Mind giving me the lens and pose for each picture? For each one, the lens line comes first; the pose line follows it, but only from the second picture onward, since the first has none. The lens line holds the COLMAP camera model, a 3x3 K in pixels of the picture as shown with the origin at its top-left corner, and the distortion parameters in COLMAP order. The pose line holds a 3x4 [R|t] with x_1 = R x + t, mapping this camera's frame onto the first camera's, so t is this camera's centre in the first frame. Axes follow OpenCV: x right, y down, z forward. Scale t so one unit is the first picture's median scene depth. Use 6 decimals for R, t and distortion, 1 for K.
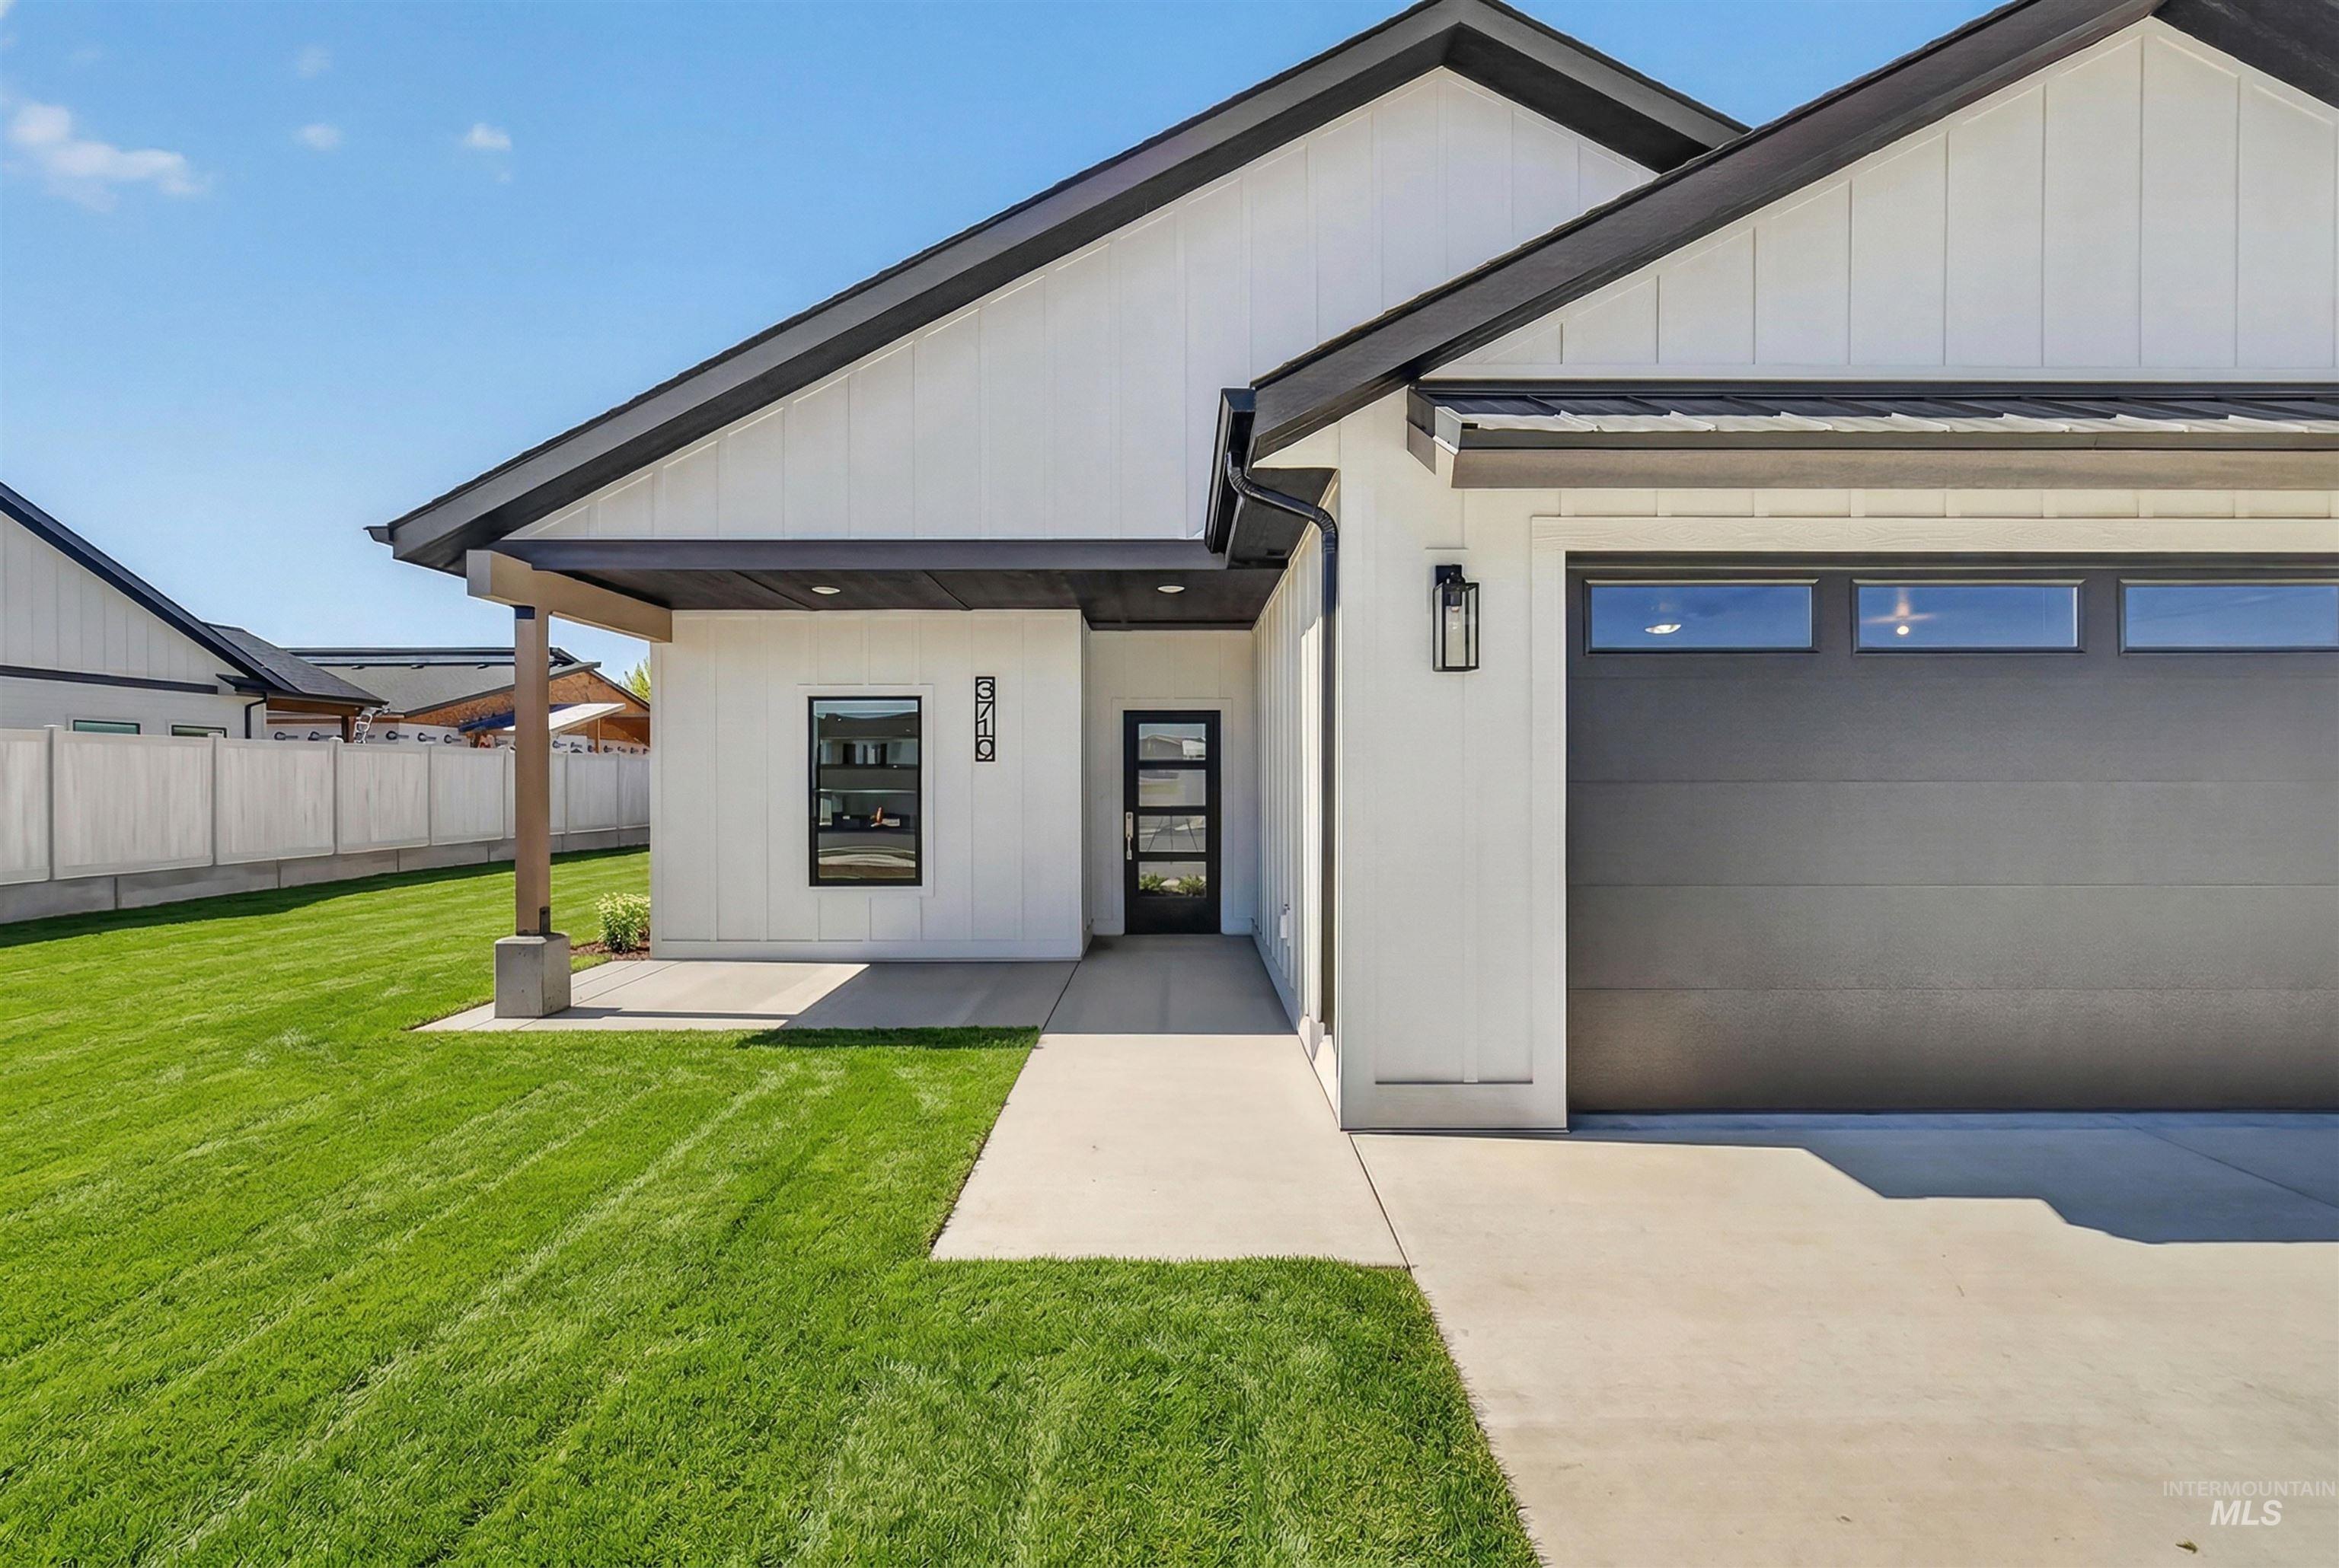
lens RADIAL K [[1050.1, 0, 1176.1], [0, 1050.1, 770.3], [0, 0, 1]] dist [-0.000832, 0.000422]
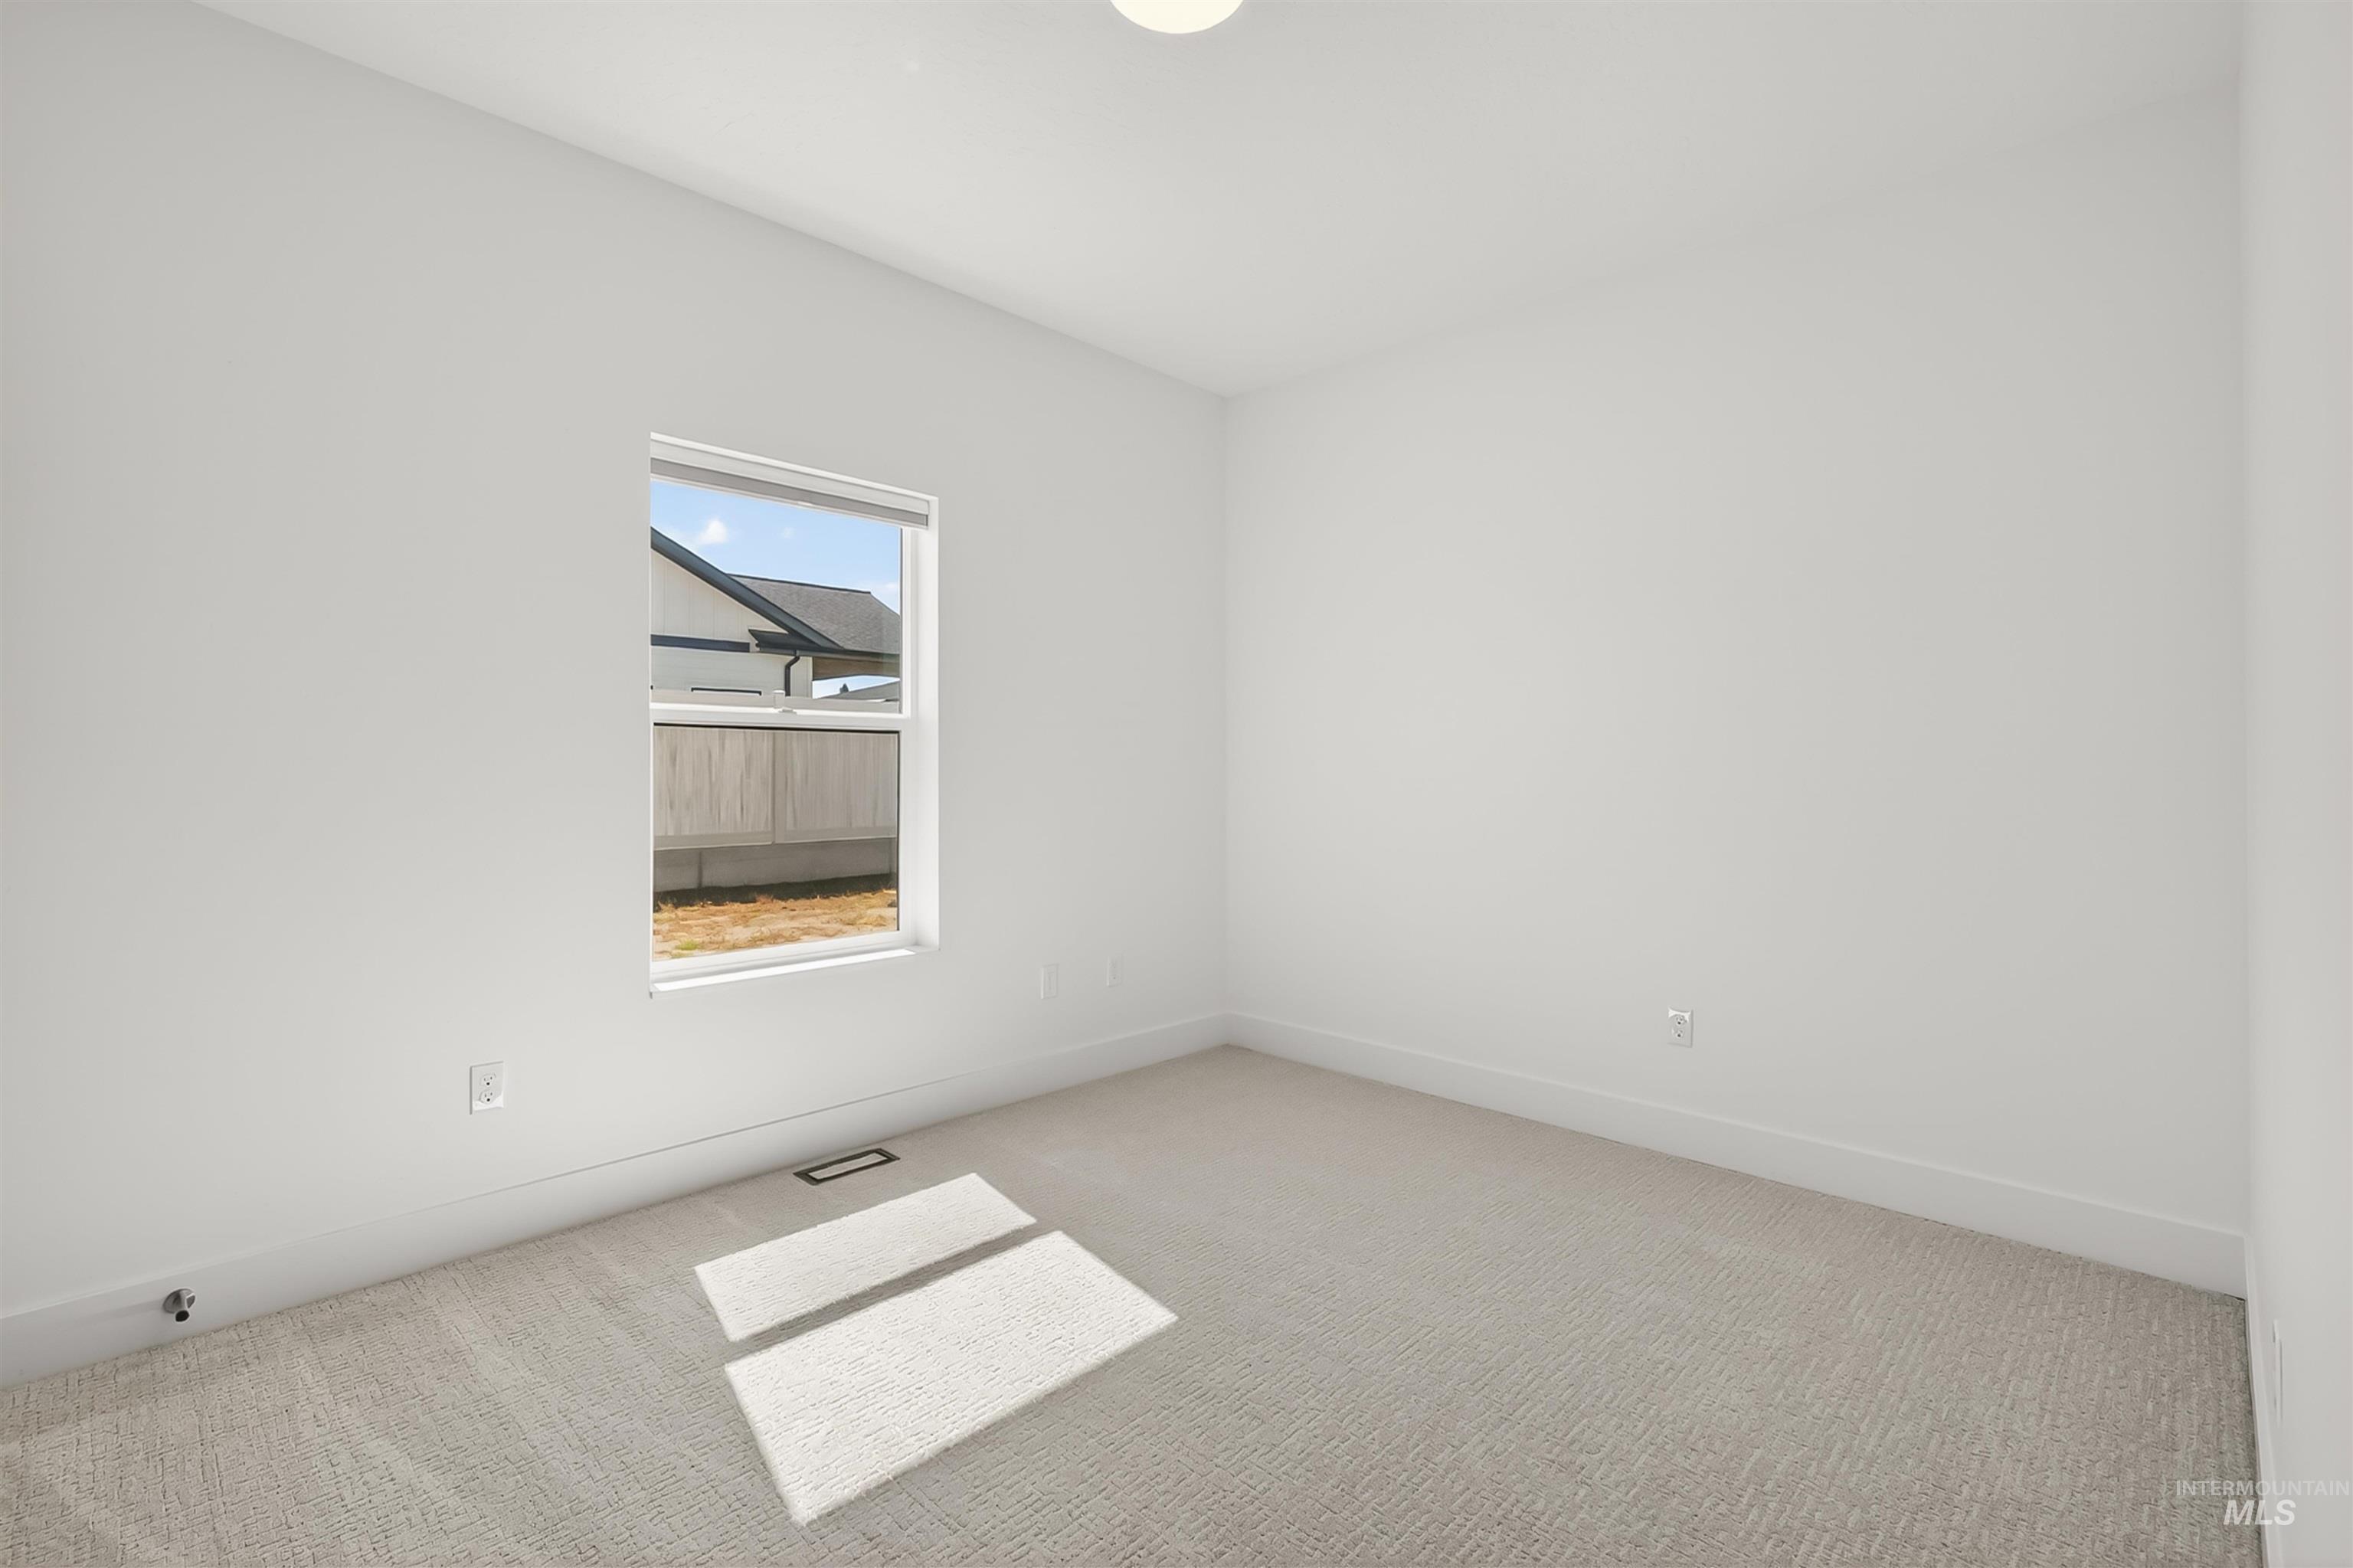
lens RADIAL K [[1056.6, 0, 1183.2], [0, 1056.6, 770.2], [0, 0, 1]] dist [-0.000832, 0.000422]
pose [[0.786490, 0.019790, -0.617286, -0.067974], [-0.014368, 0.999802, 0.013748, 0.009436], [0.617436, -0.001943, 0.786619, 0.515706]]
